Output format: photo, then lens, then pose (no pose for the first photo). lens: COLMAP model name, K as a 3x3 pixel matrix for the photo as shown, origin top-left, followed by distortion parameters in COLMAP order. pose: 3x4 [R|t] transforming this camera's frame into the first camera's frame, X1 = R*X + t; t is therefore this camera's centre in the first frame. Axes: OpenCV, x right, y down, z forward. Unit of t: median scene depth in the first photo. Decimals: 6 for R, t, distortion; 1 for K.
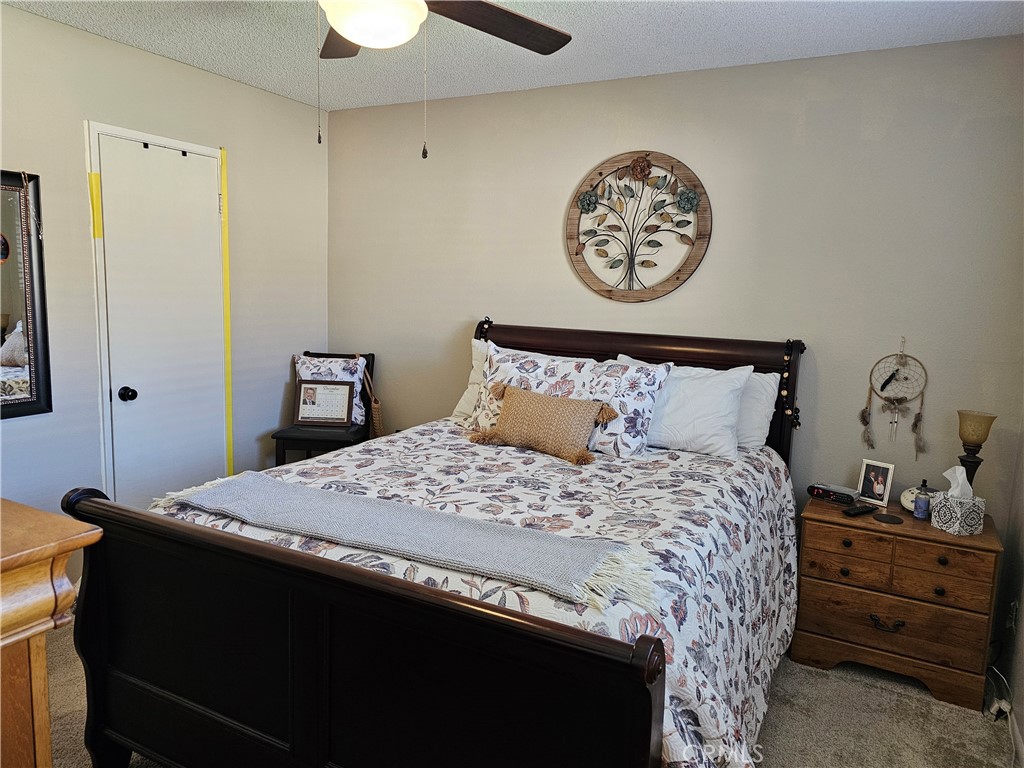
lens RADIAL K [[708.4, 0, 512.0], [0, 708.4, 384.0], [0, 0, 1]] dist [0.075466, -0.071526]
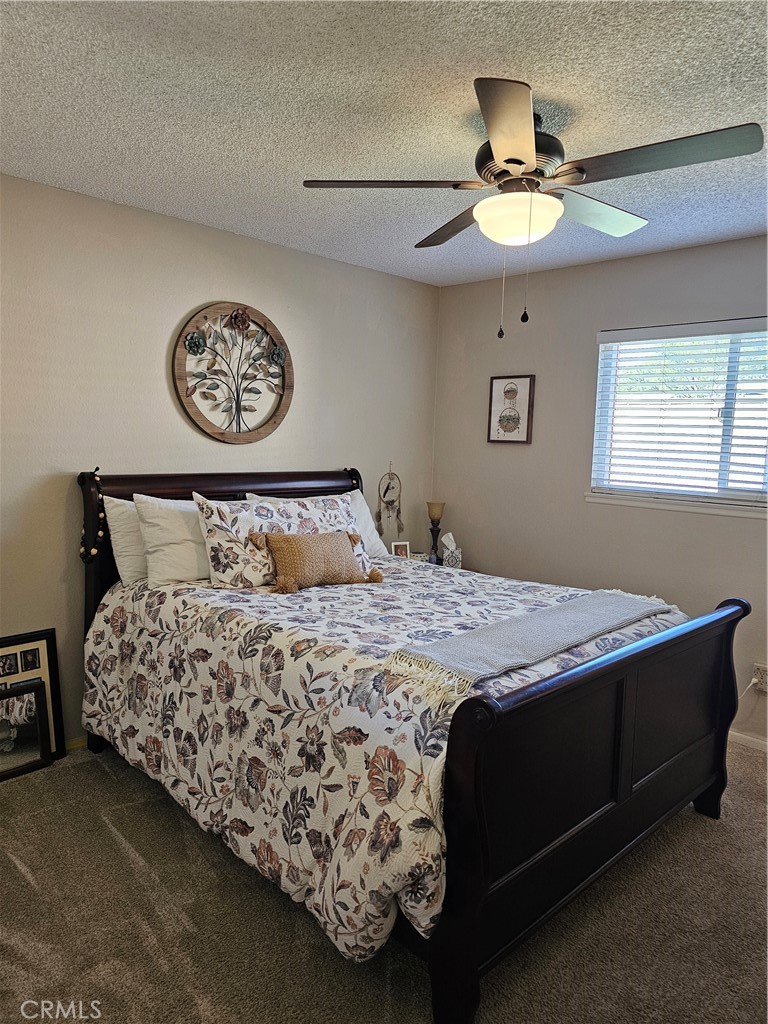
lens RADIAL K [[708.4, 0, 384.0], [0, 708.4, 512.0], [0, 0, 1]] dist [0.075466, -0.071526]
pose [[0.290579, -0.129110, 0.948100, -0.843647], [0.120741, 0.987882, 0.097522, -0.098205], [-0.949202, 0.086137, 0.302647, 0.511913]]
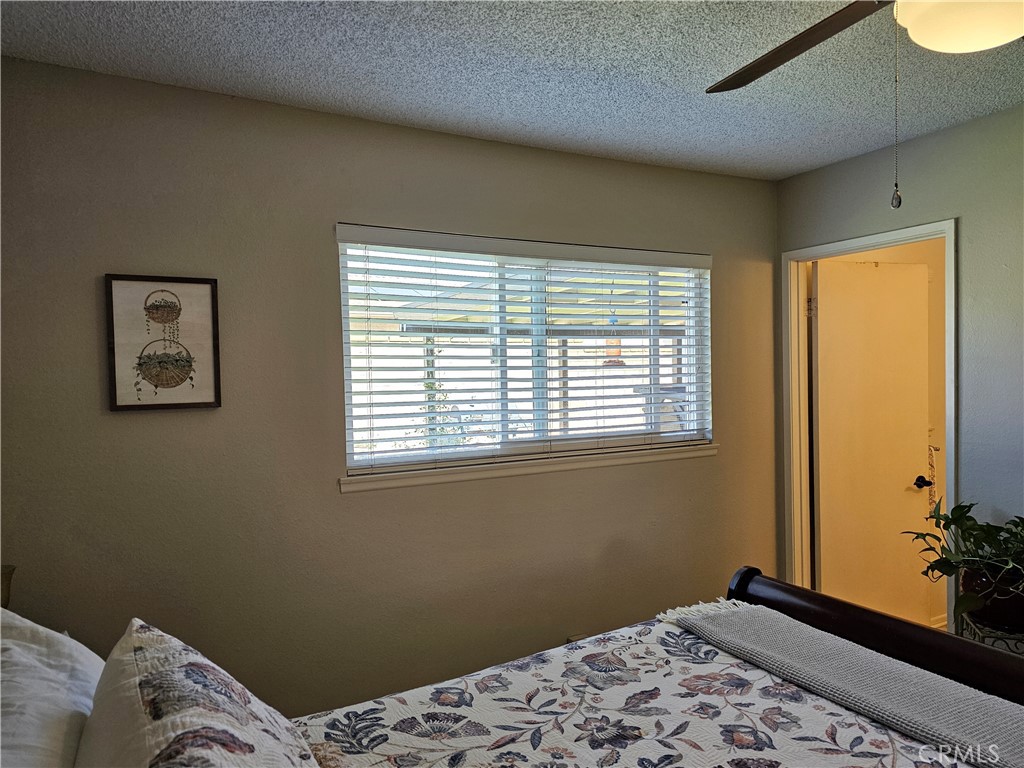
lens RADIAL K [[708.4, 0, 512.0], [0, 708.4, 384.0], [0, 0, 1]] dist [0.075466, -0.071526]
pose [[-0.832707, -0.024417, 0.553176, -0.123379], [0.073242, 0.985392, 0.153748, -0.173011], [-0.548849, 0.168543, -0.818754, 1.069004]]
